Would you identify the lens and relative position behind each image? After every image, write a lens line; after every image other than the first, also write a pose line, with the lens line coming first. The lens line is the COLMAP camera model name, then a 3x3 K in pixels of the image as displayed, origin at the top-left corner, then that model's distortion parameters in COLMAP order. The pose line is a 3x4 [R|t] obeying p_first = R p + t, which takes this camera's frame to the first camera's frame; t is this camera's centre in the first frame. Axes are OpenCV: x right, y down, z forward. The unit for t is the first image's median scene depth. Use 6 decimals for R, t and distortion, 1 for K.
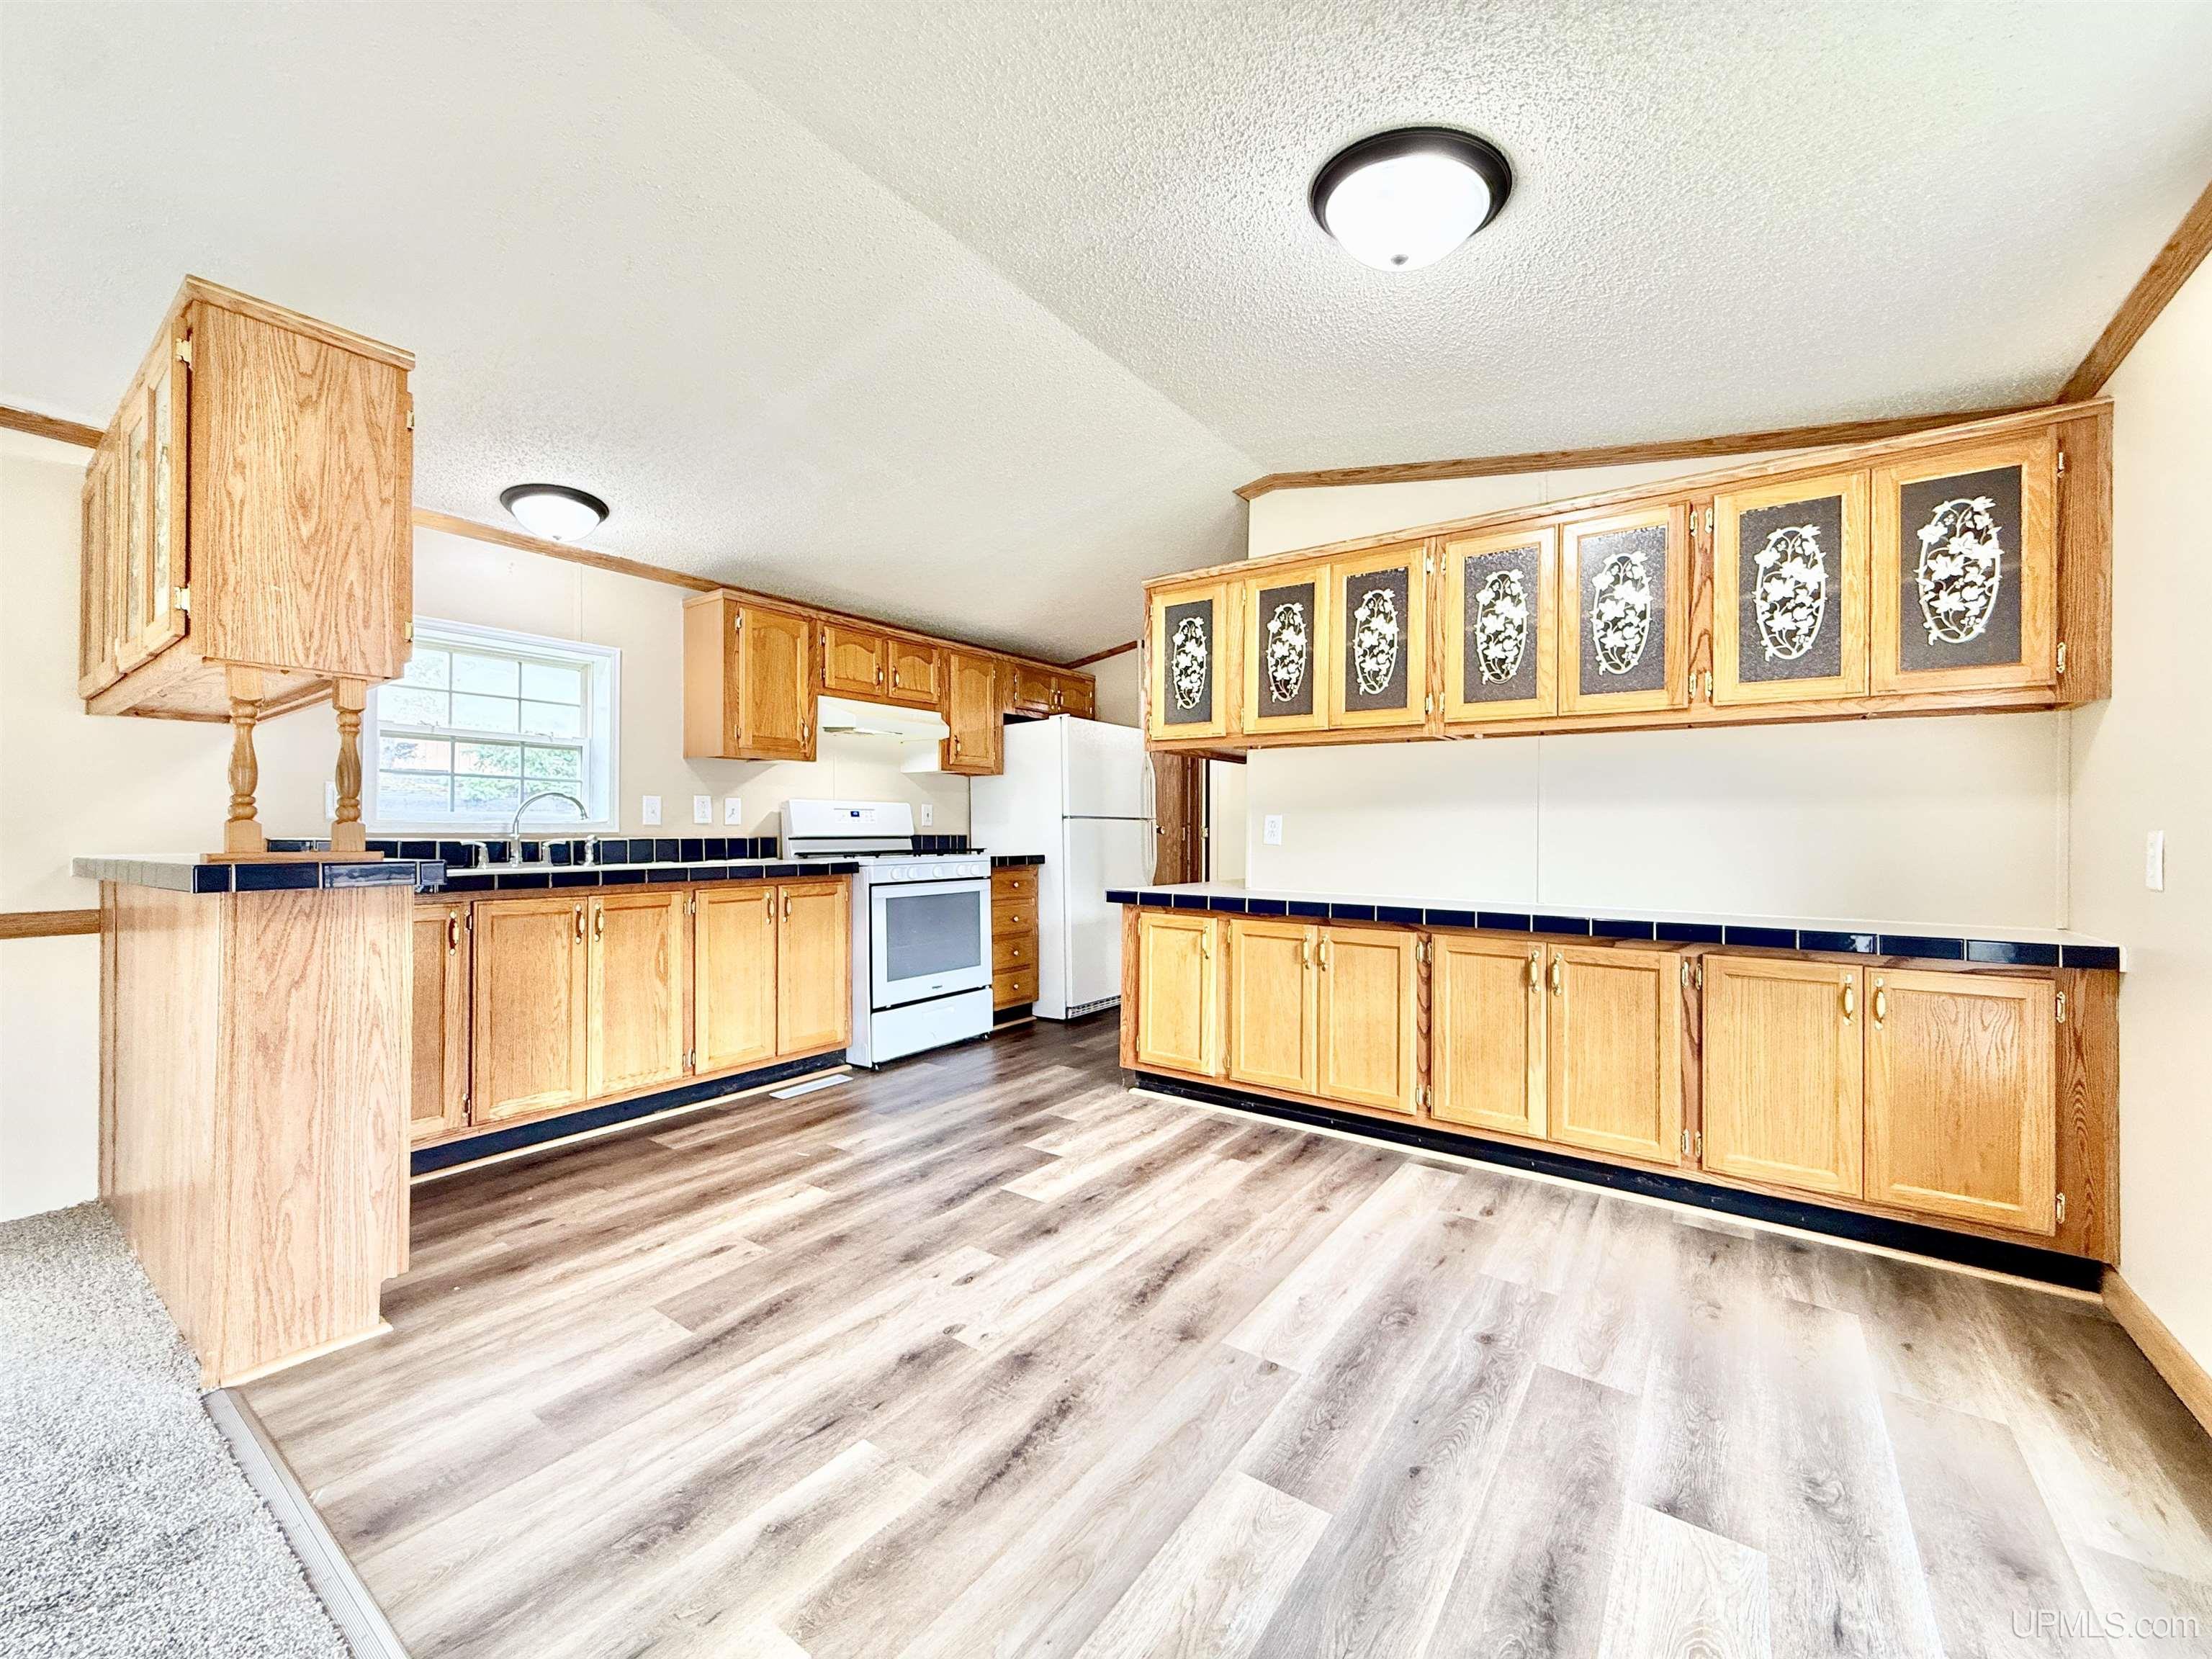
lens RADIAL K [[881.5, 0, 1097.7], [0, 881.5, 825.2], [0, 0, 1]] dist [-0.002316, -0.000066]
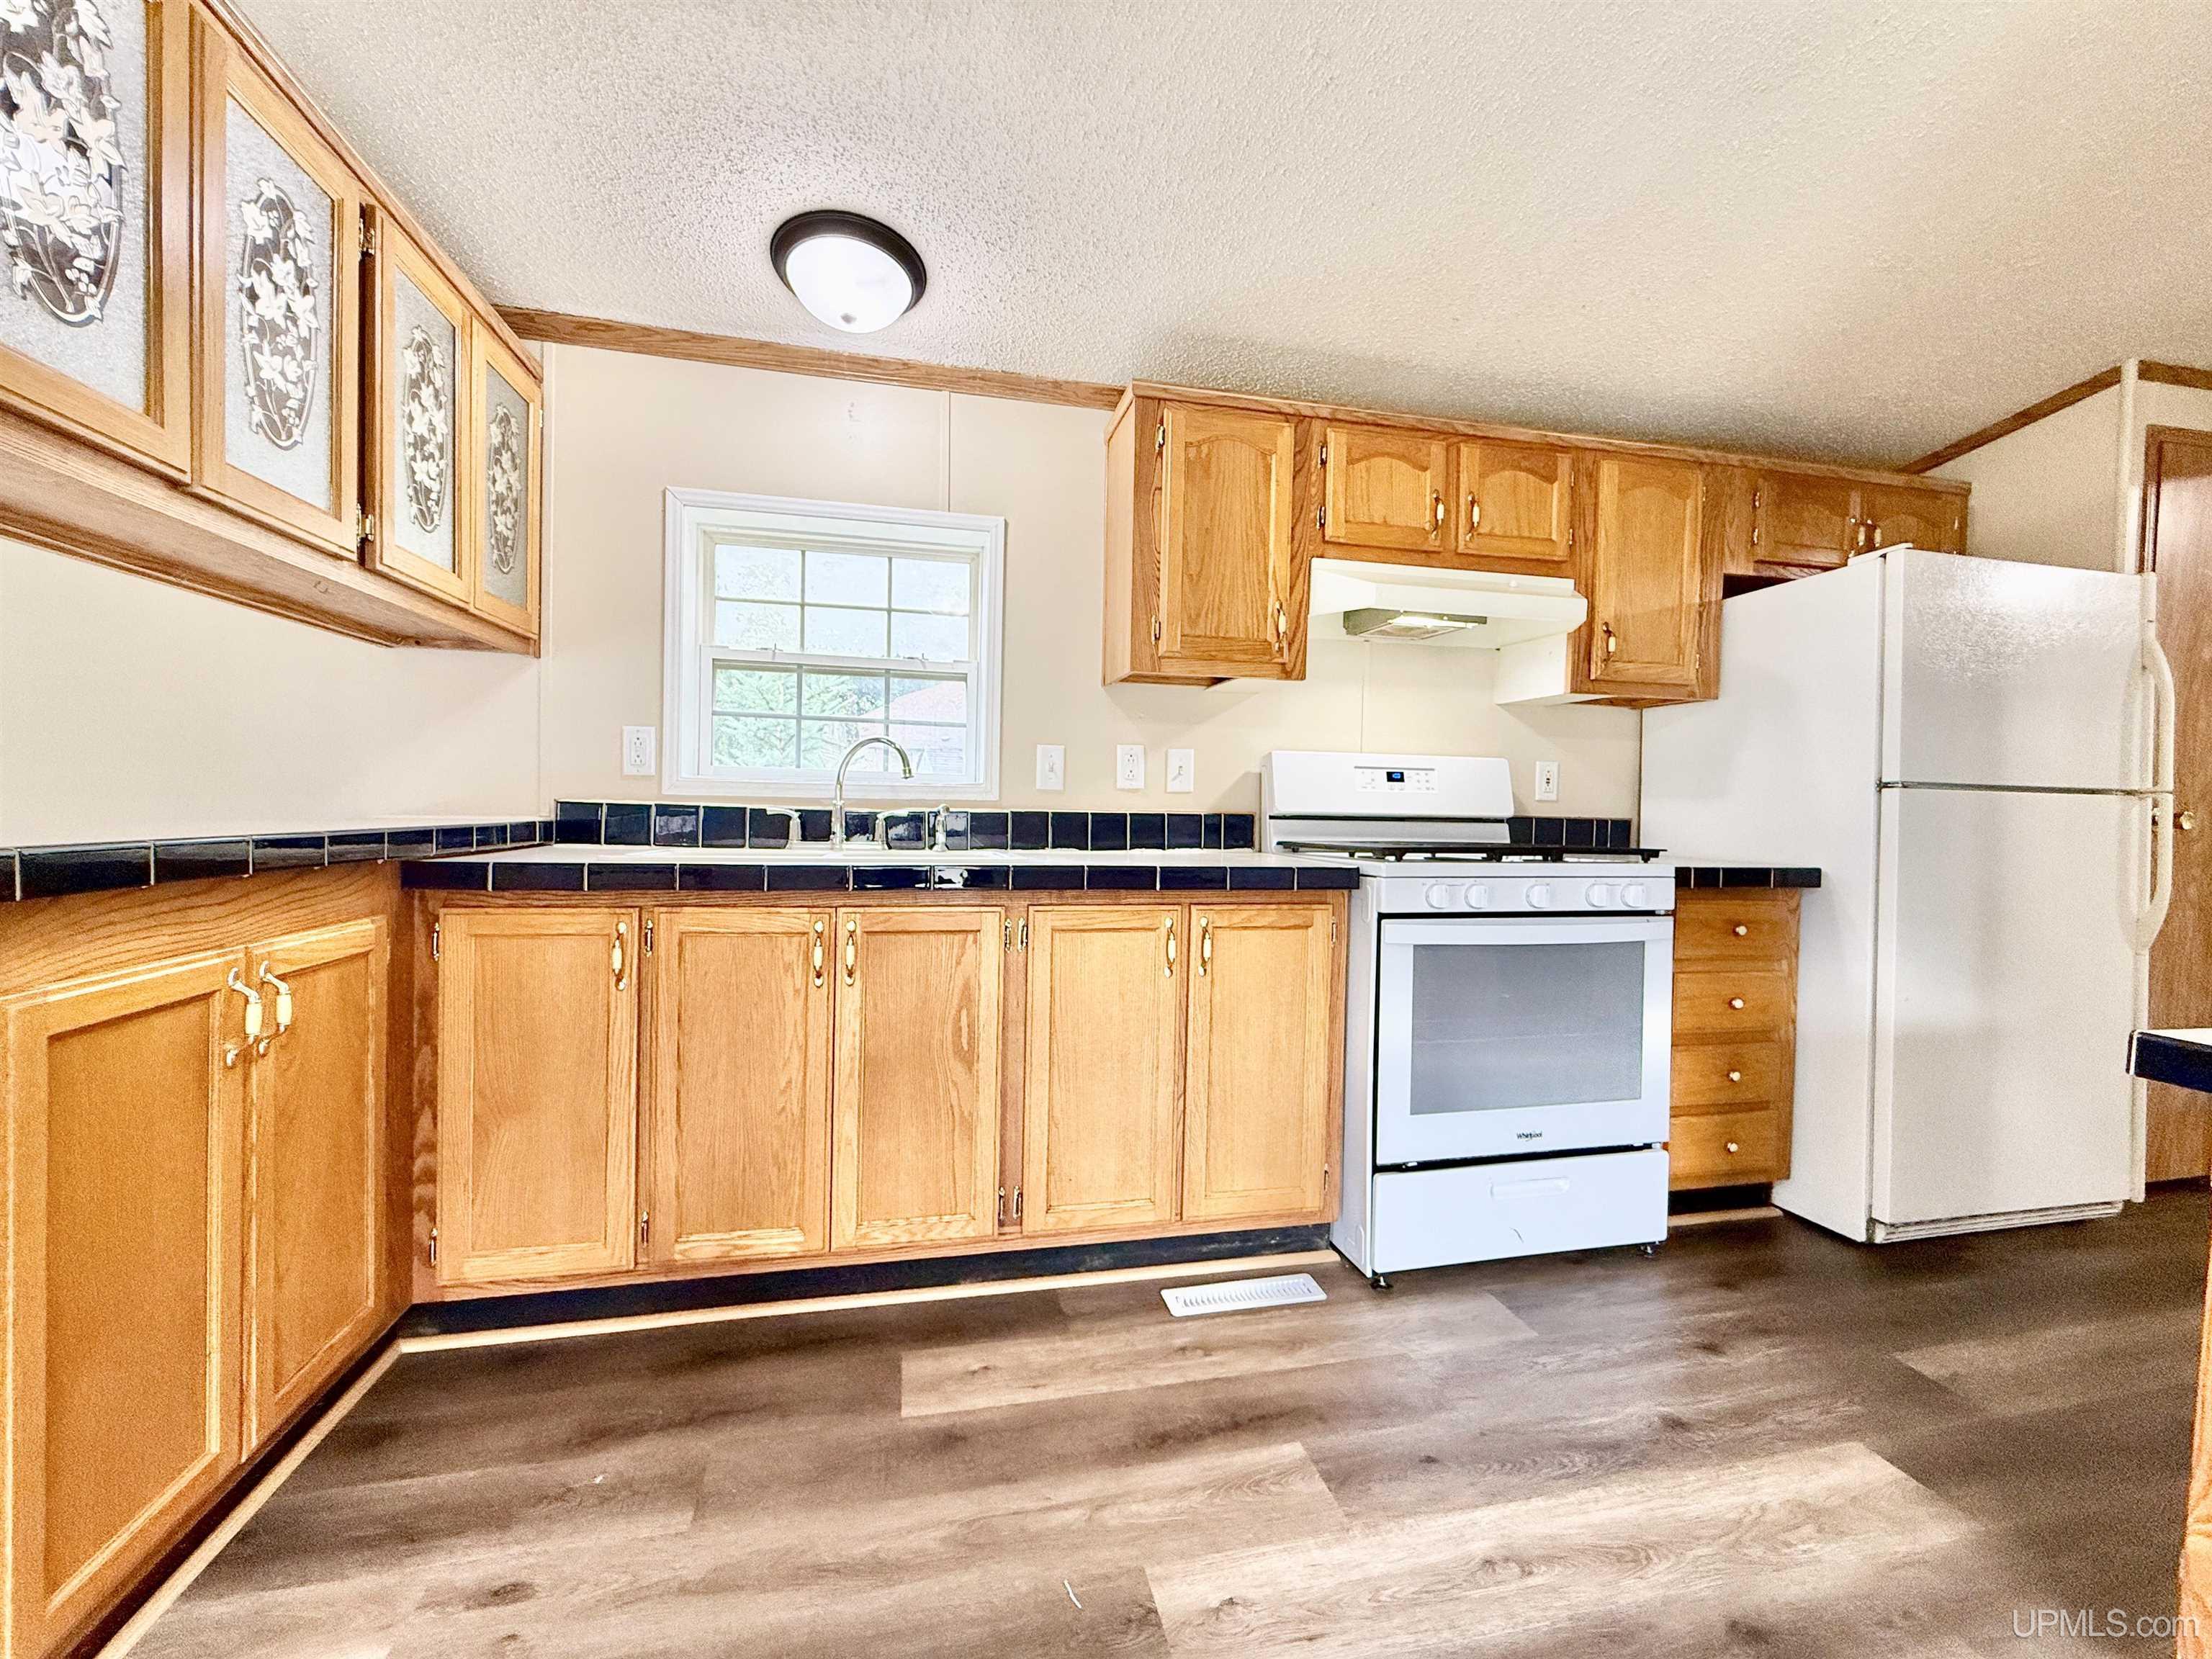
lens RADIAL K [[881.5, 0, 1097.7], [0, 881.5, 825.2], [0, 0, 1]] dist [-0.002316, -0.000066]
pose [[0.748756, 0.035696, -0.661884, -0.048226], [-0.016182, 0.999236, 0.035584, 0.001777], [0.662648, -0.015934, 0.748761, 0.500475]]
